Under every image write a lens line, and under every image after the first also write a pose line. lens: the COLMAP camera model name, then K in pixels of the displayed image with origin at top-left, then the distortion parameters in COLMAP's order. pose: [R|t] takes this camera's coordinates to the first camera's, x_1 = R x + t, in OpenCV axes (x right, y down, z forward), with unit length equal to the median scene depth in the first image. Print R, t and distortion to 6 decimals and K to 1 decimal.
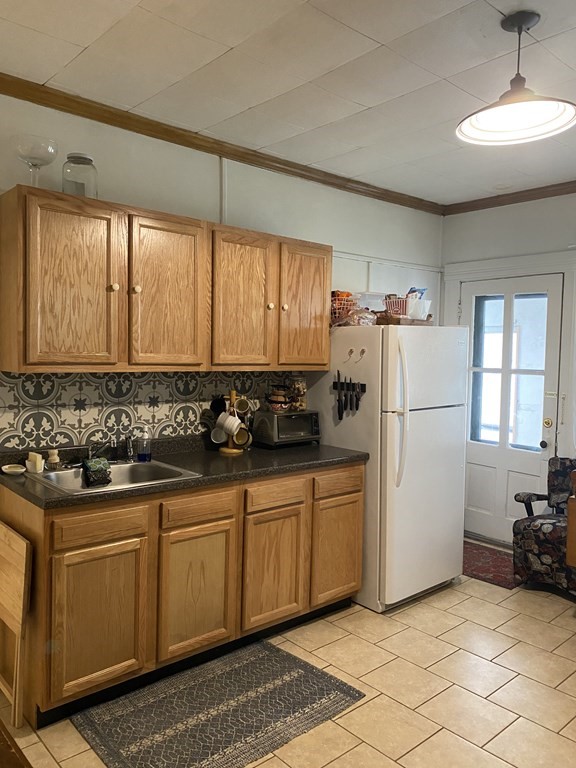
lens RADIAL K [[587.2, 0, 289.0], [0, 587.2, 378.7], [0, 0, 1]] dist [0.073416, -0.084165]
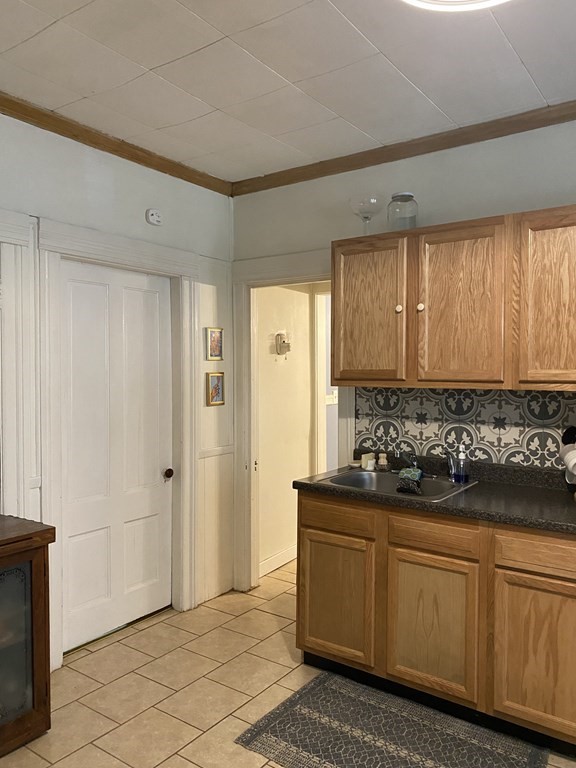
lens RADIAL K [[576.7, 0, 290.0], [0, 576.7, 385.6], [0, 0, 1]] dist [0.064281, -0.084590]
pose [[0.223623, 0.008668, -0.974637, 0.641984], [-0.038932, 0.999242, -0.000046, -0.006741], [0.973898, 0.037955, 0.223791, 0.539219]]
